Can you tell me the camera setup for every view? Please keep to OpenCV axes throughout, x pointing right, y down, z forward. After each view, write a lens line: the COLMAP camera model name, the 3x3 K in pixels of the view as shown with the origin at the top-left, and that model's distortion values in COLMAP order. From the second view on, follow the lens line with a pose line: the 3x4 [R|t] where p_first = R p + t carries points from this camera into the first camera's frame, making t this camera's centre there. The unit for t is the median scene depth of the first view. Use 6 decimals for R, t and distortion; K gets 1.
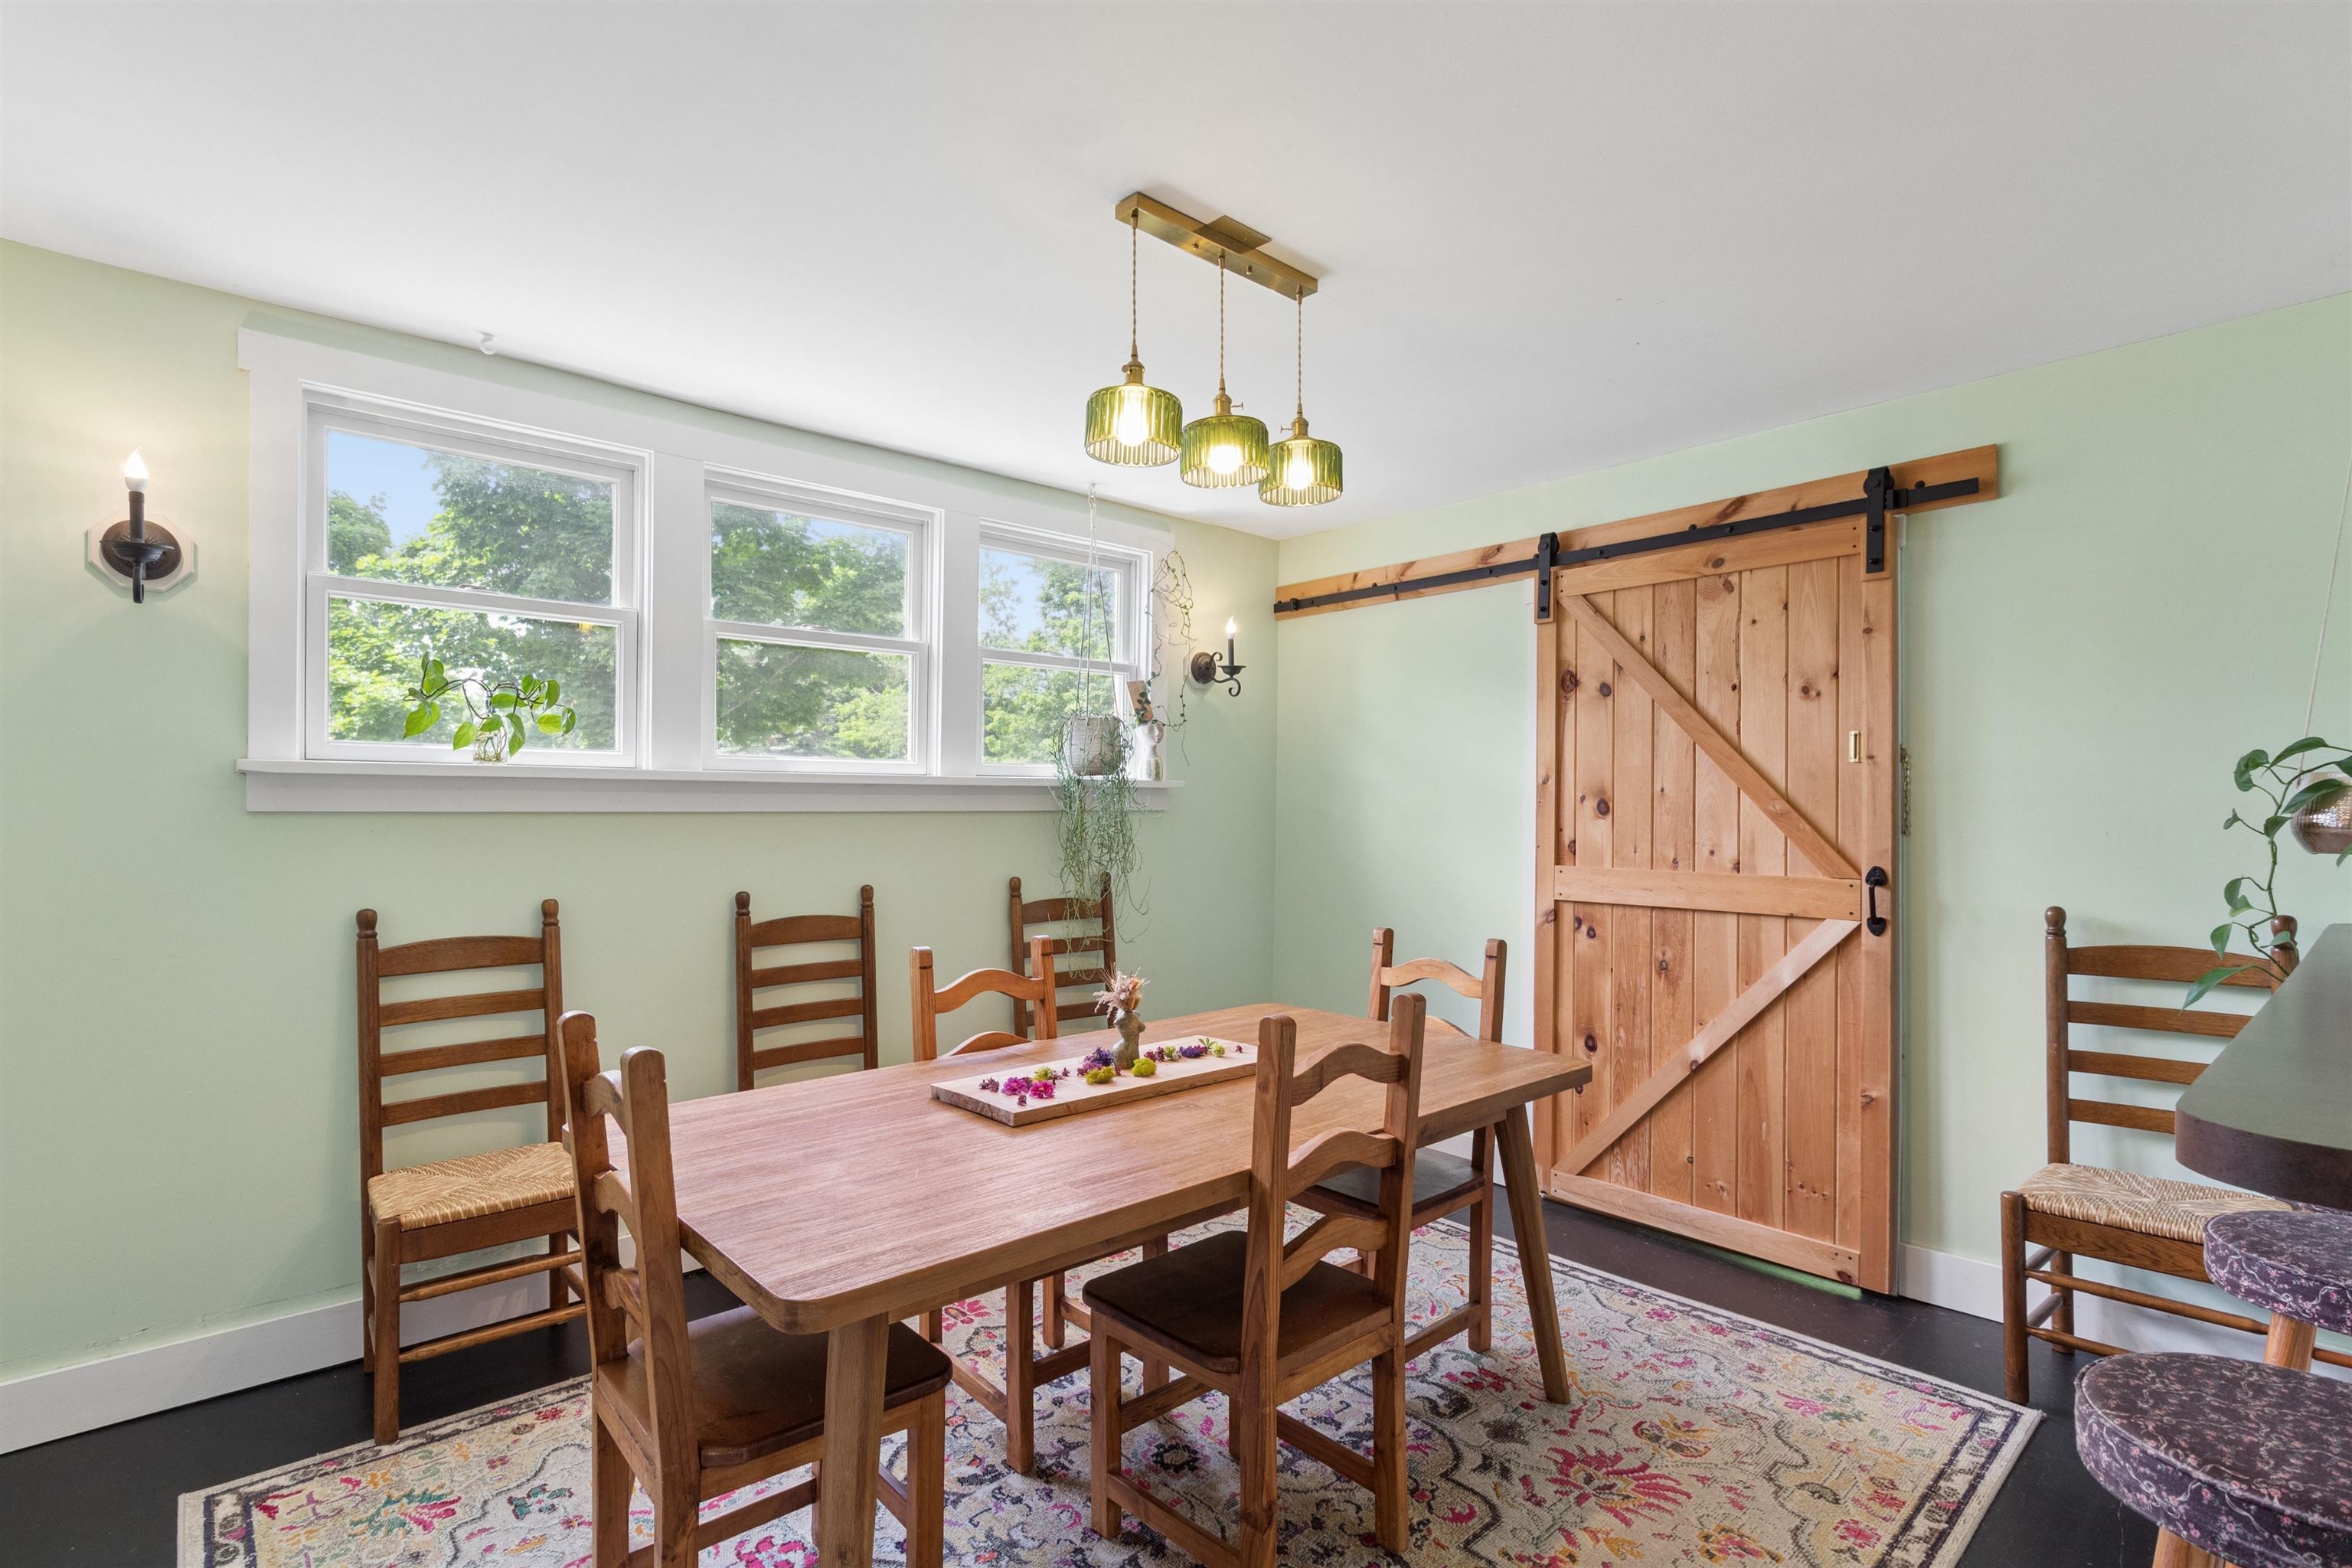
lens RADIAL K [[1117.4, 0, 1147.5], [0, 1117.4, 806.6], [0, 0, 1]] dist [0.000785, -0.000030]
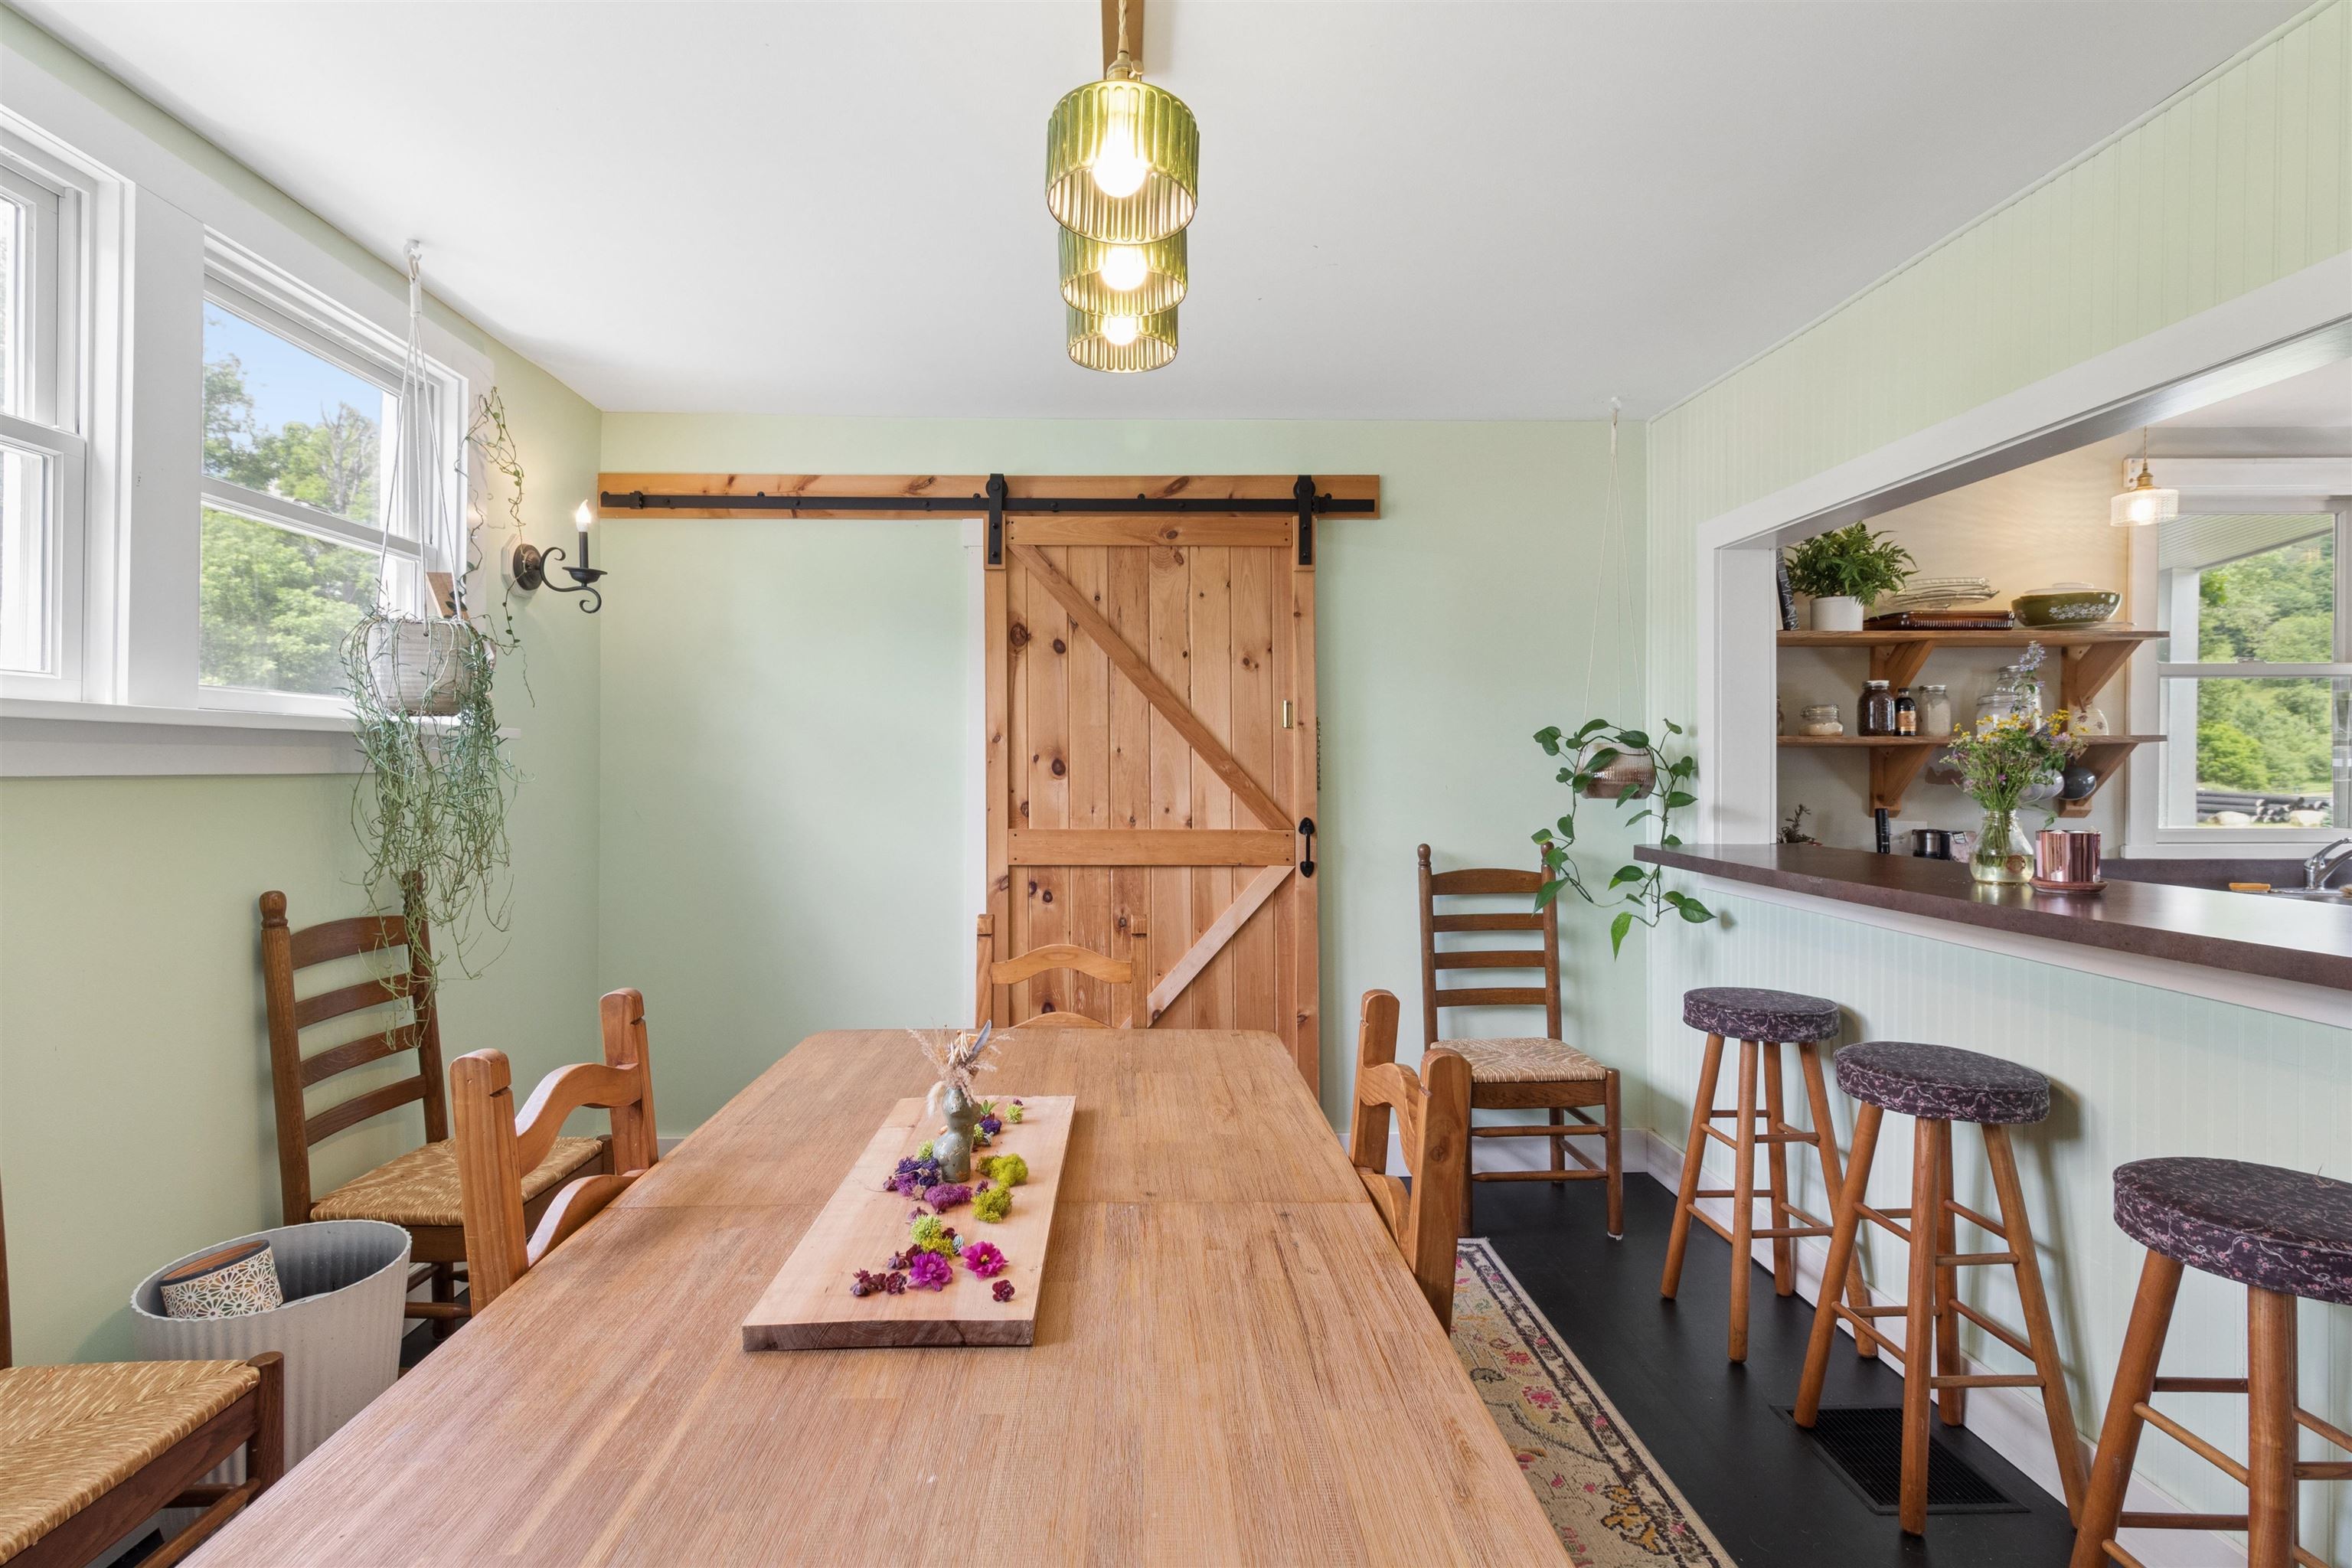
lens RADIAL K [[1085.8, 0, 1168.0], [0, 1085.8, 777.6], [0, 0, 1]] dist [-0.000230, 0.000585]
pose [[0.648782, -0.007185, 0.760941, -0.300452], [-0.000478, 0.999951, 0.009849, 0.000680], [-0.760974, -0.006754, 0.648747, 0.373308]]
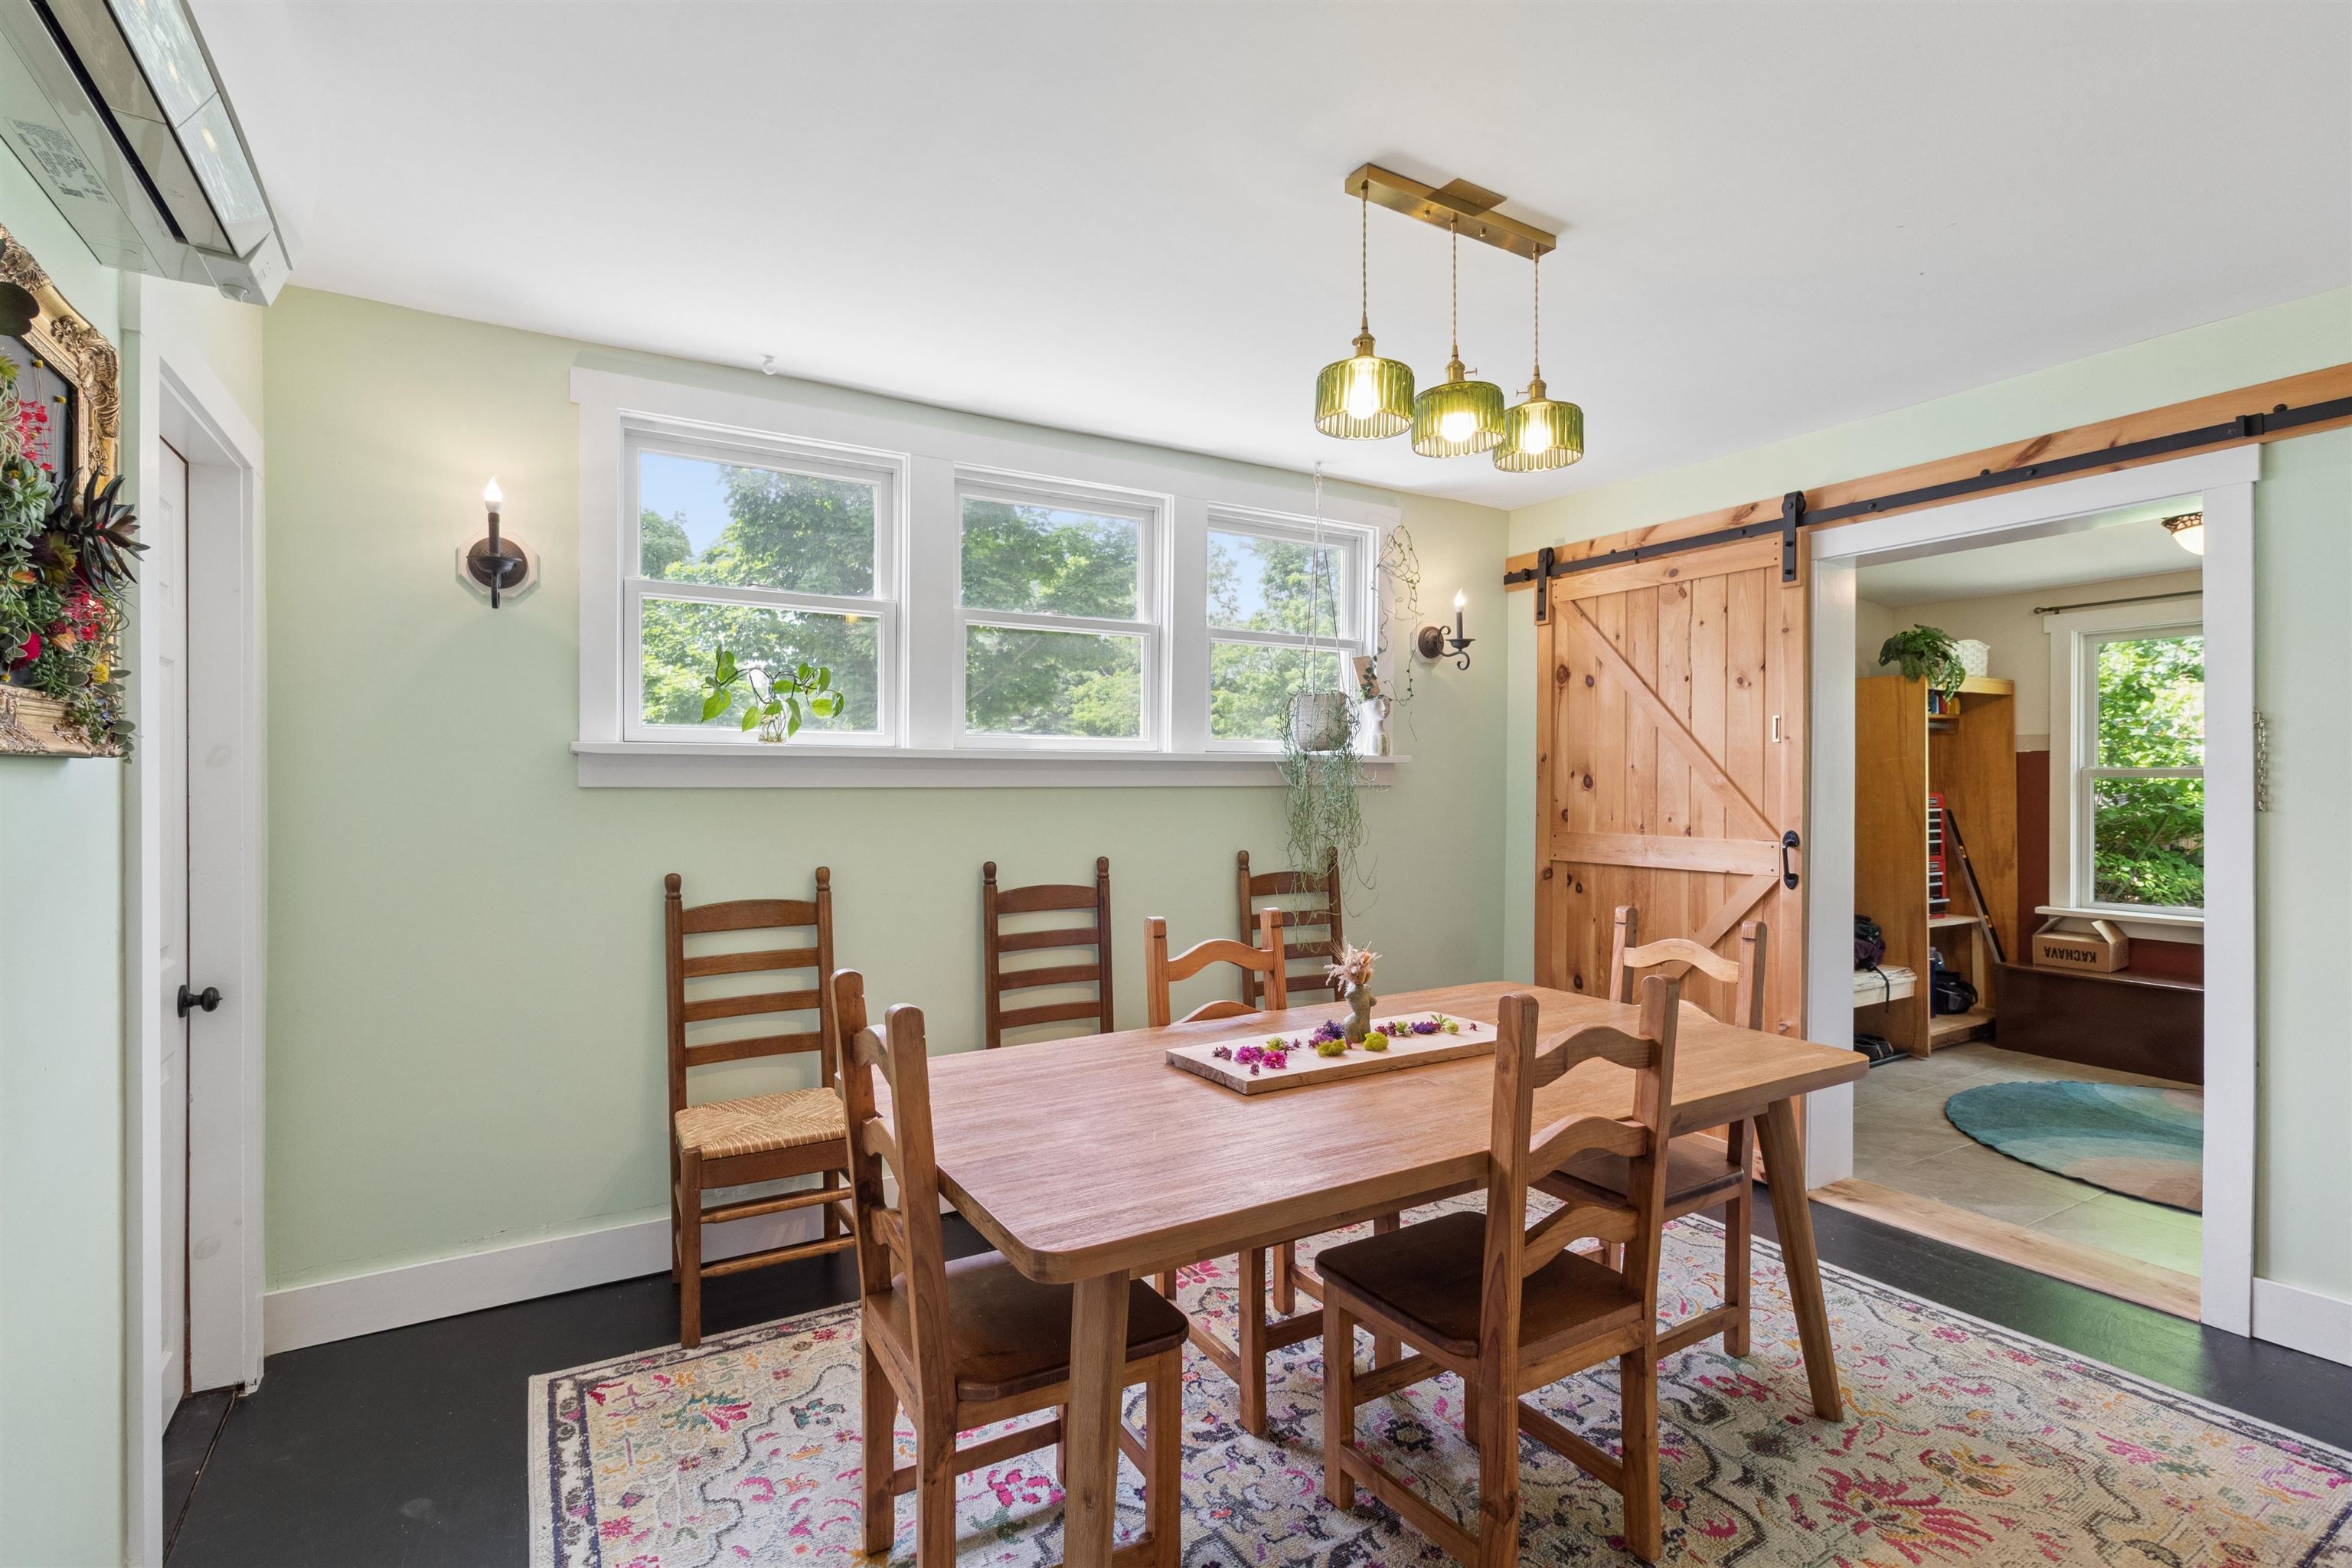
lens RADIAL K [[1085.8, 0, 1167.7], [0, 1085.8, 788.1], [0, 0, 1]] dist [-0.000230, 0.000585]
pose [[0.983624, -0.001423, -0.180228, -0.008945], [0.002113, 0.999991, 0.003638, 0.002490], [0.180221, -0.003959, 0.983618, 0.011556]]
